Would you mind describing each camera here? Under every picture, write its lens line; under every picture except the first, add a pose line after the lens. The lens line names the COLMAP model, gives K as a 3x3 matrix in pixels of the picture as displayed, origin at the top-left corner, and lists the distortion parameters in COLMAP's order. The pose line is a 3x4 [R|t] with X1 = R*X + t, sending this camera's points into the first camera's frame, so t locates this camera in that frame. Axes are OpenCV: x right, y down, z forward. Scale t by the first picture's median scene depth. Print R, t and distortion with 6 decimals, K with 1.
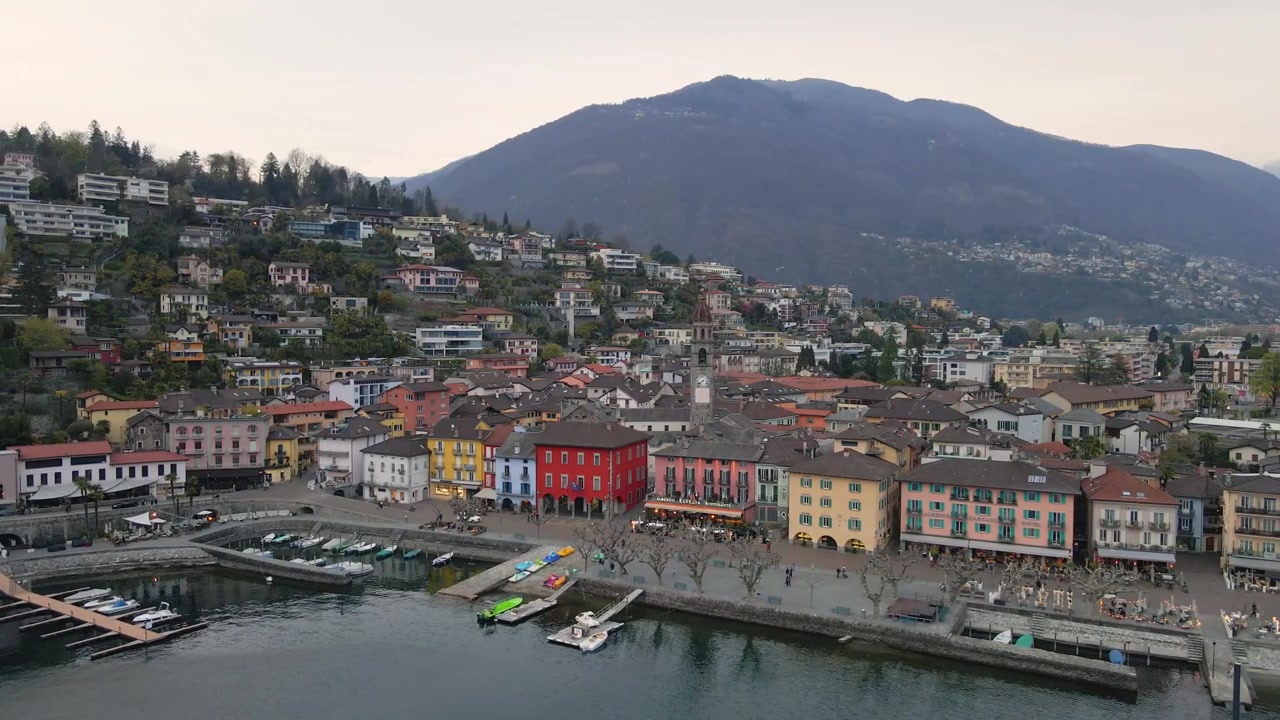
lens RADIAL K [[946.4, 0, 640.0], [0, 946.4, 360.0], [0, 0, 1]] dist [0.000886, 0.024111]
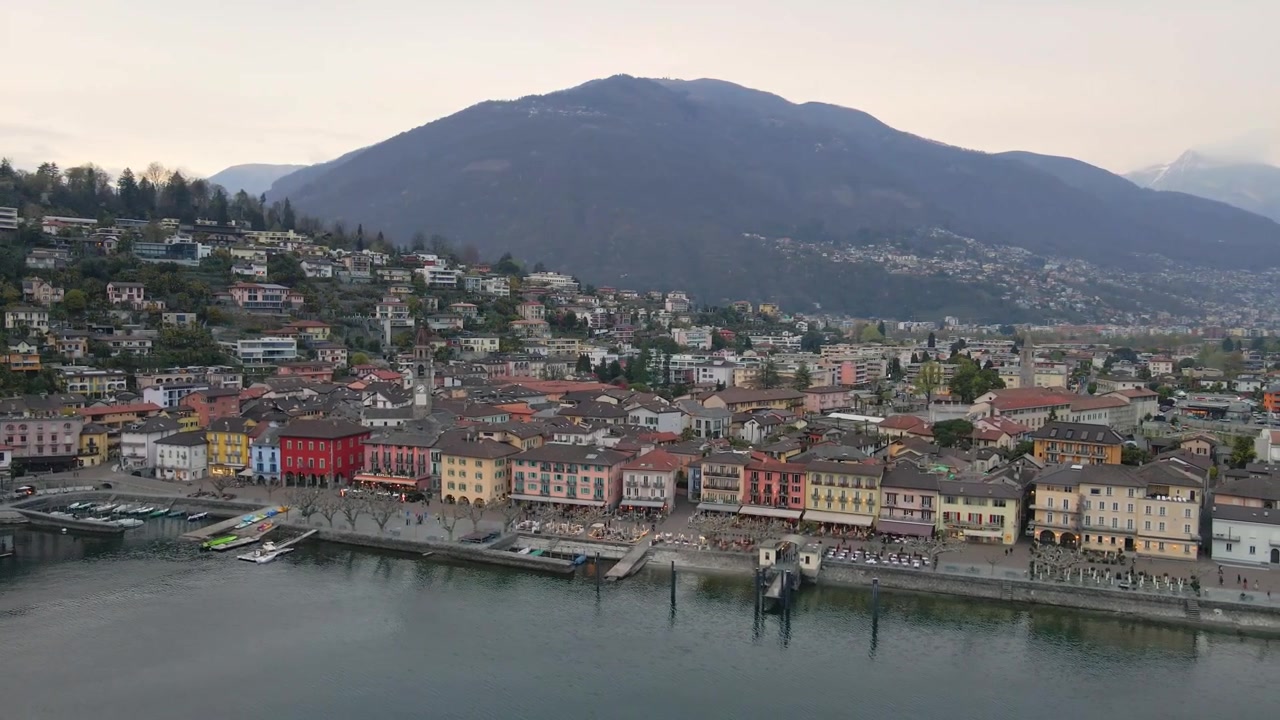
lens RADIAL K [[946.4, 0, 640.0], [0, 946.4, 360.0], [0, 0, 1]] dist [0.000886, 0.024111]
pose [[0.995225, 0.001961, 0.097585, 0.186930], [-0.002718, 0.999967, 0.007632, -0.023190], [-0.097567, -0.007861, 0.995198, -0.289798]]
